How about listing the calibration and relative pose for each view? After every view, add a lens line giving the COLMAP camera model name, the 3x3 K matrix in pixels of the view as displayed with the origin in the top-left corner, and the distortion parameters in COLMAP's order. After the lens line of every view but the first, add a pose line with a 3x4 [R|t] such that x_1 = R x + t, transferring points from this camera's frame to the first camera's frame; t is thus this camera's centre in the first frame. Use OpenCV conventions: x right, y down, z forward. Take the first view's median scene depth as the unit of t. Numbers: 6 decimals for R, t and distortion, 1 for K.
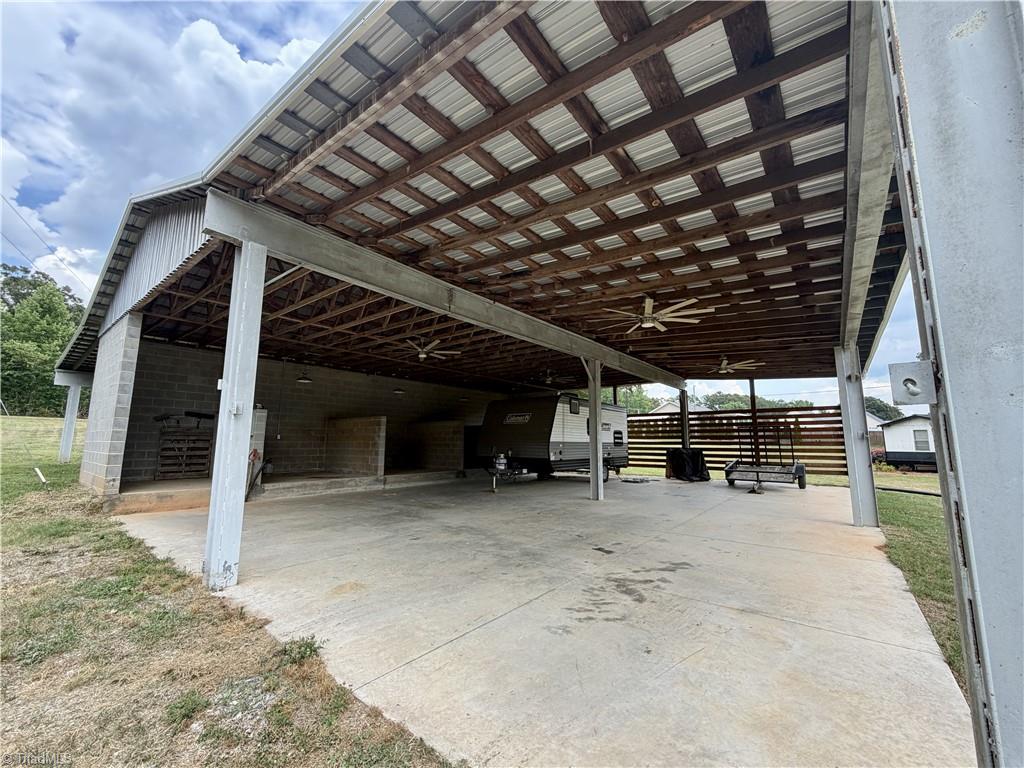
lens RADIAL K [[408.8, 0, 510.0], [0, 408.8, 384.2], [0, 0, 1]] dist [-0.001160, 0.000284]
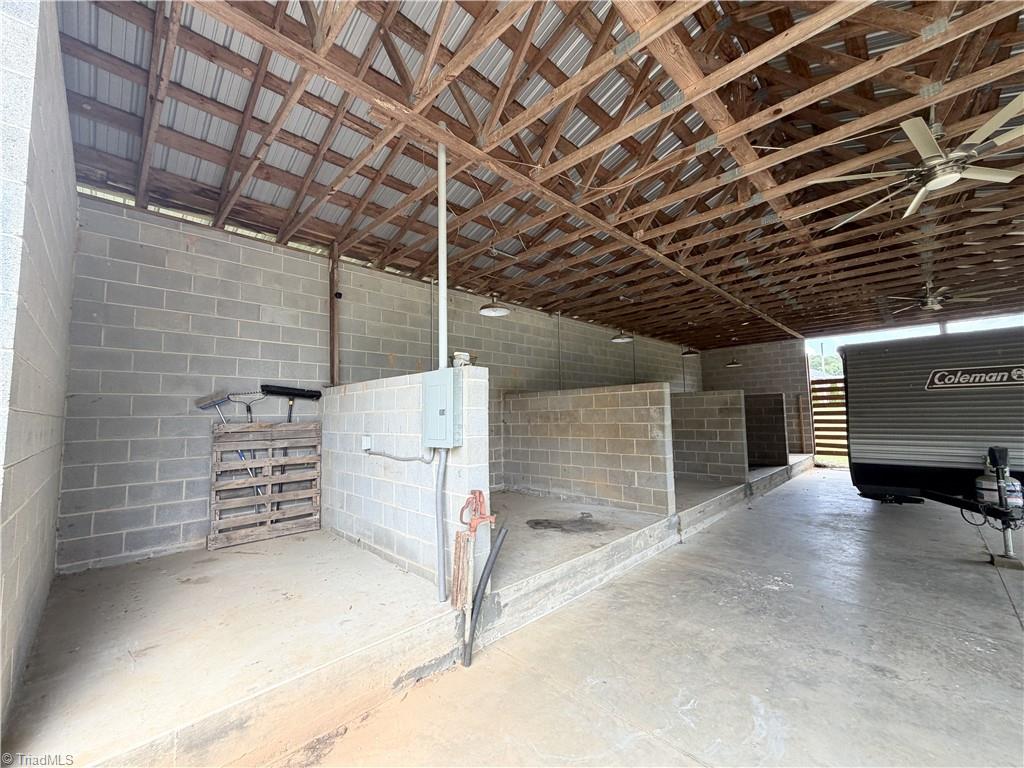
lens RADIAL K [[408.8, 0, 510.0], [0, 408.8, 384.2], [0, 0, 1]] dist [-0.001160, 0.000284]
pose [[0.992129, -0.034798, -0.120286, -0.474894], [0.042399, 0.997223, 0.061222, 0.050289], [0.117821, -0.065841, 0.990850, 0.593073]]
